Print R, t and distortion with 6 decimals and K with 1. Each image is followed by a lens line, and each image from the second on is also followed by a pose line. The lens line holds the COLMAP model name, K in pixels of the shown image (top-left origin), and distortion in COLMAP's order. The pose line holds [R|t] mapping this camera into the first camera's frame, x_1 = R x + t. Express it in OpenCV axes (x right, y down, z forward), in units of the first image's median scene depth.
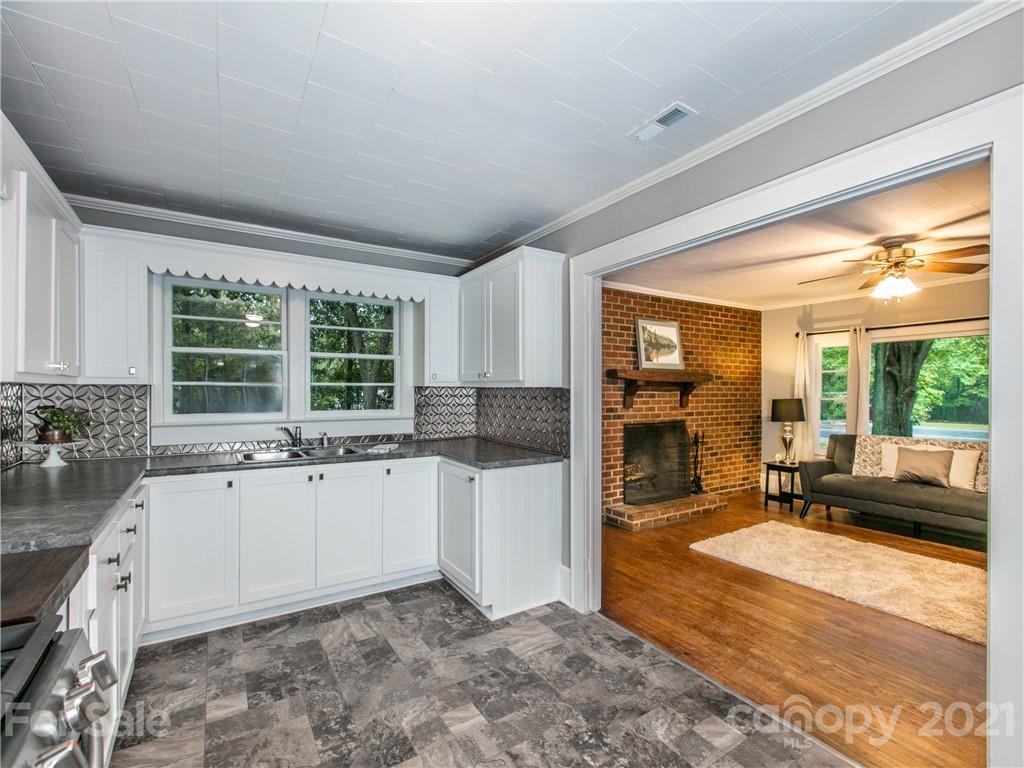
lens RADIAL K [[462.5, 0, 513.9], [0, 462.5, 395.8], [0, 0, 1]] dist [0.005098, -0.000864]
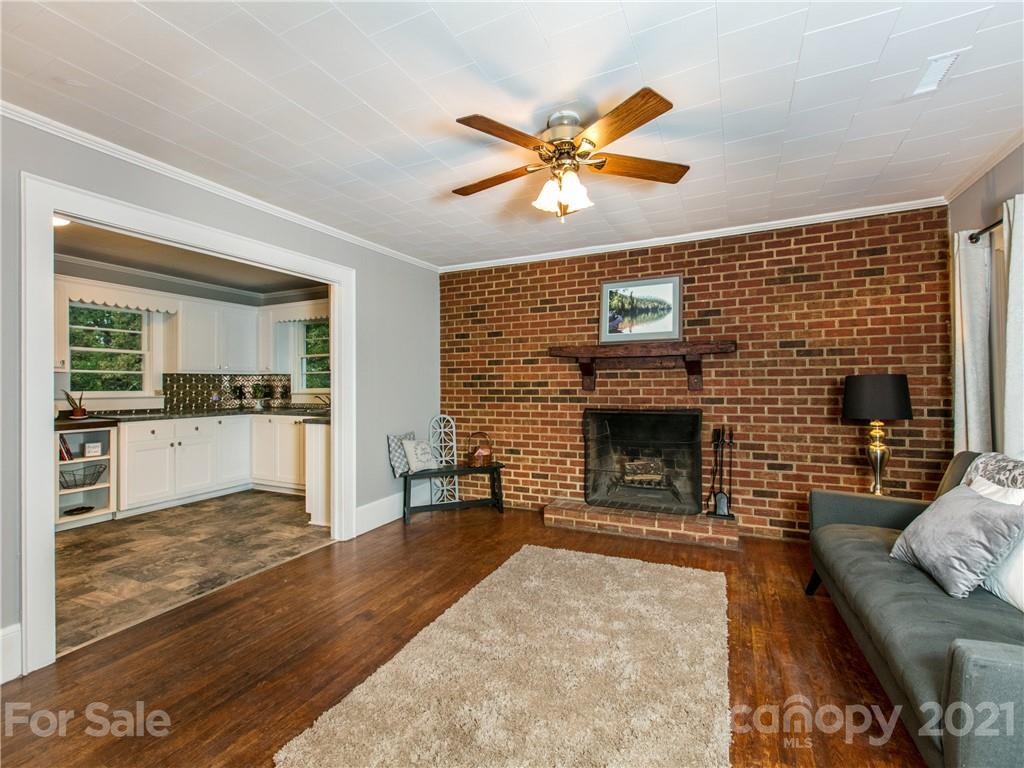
lens RADIAL K [[462.5, 0, 503.0], [0, 462.5, 384.3], [0, 0, 1]] dist [0.005098, -0.000864]
pose [[0.527974, -0.003076, -0.849255, 0.947360], [0.001704, 0.999995, -0.002563, 0.018846], [0.849259, -0.000094, 0.527977, 0.431149]]
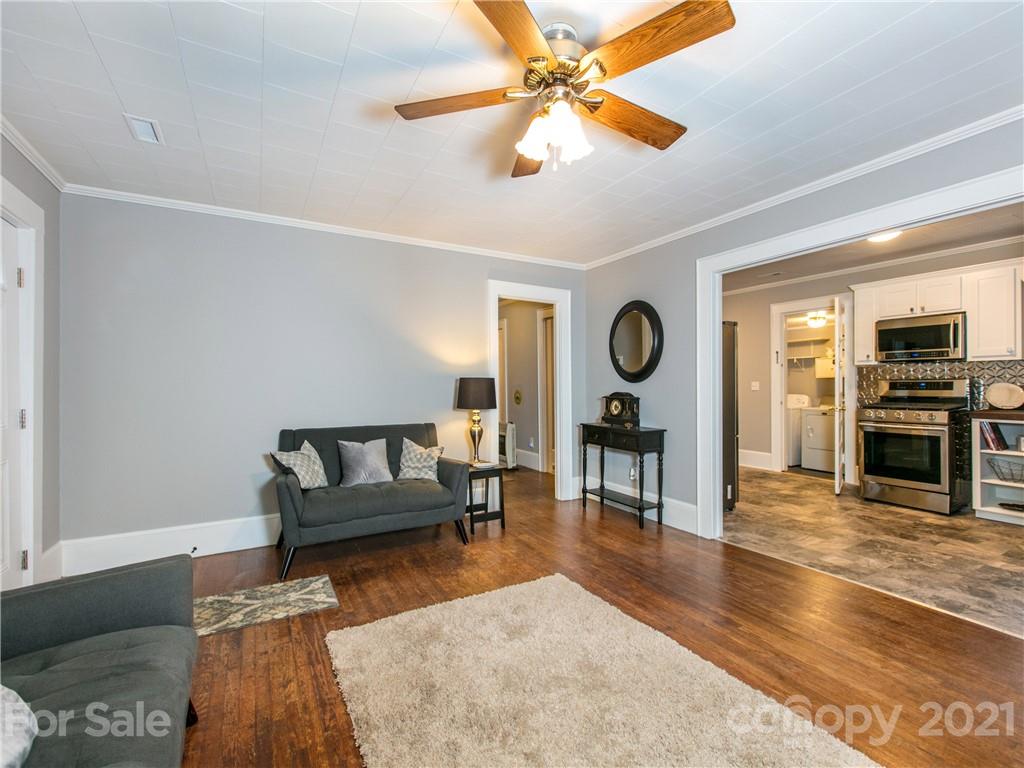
lens RADIAL K [[462.5, 0, 518.3], [0, 462.5, 387.0], [0, 0, 1]] dist [0.005098, -0.000864]
pose [[-0.999723, 0.008807, 0.021847, 0.613058], [0.009212, 0.999786, 0.018517, 0.017192], [-0.021679, 0.018713, -0.999590, 1.106531]]
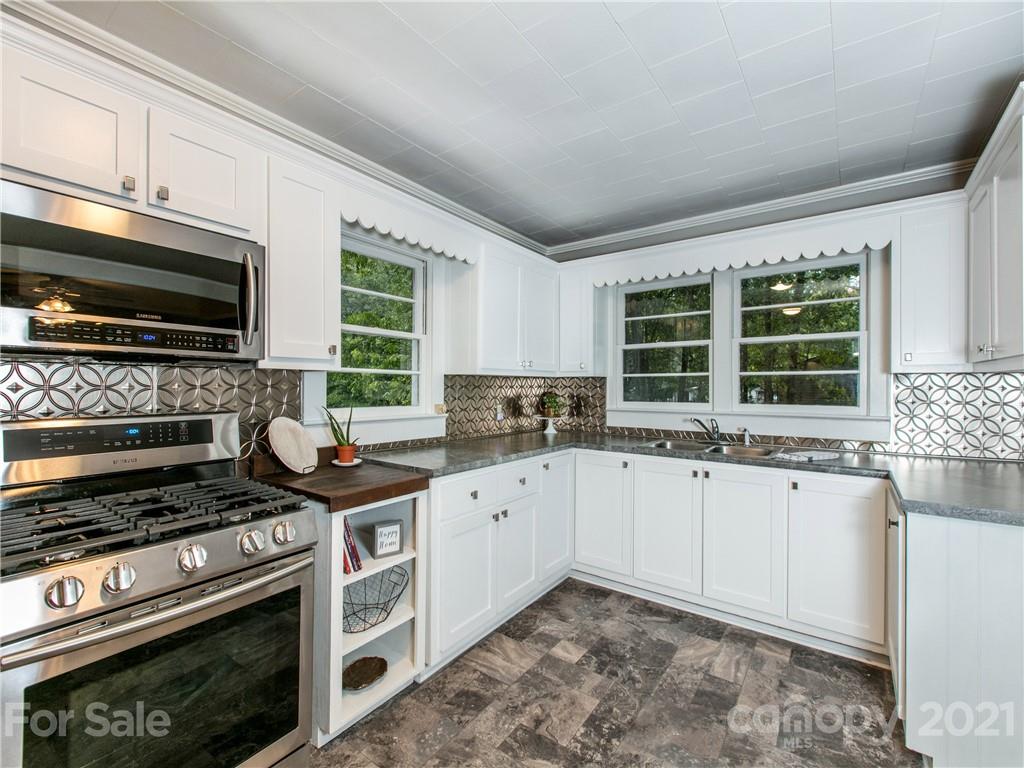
lens RADIAL K [[462.5, 0, 504.4], [0, 462.5, 380.4], [0, 0, 1]] dist [0.005098, -0.000864]
pose [[0.357400, -0.004965, -0.933938, 0.098636], [-0.006898, 0.999945, -0.007955, -0.000451], [0.933926, 0.009286, 0.357345, 0.101376]]
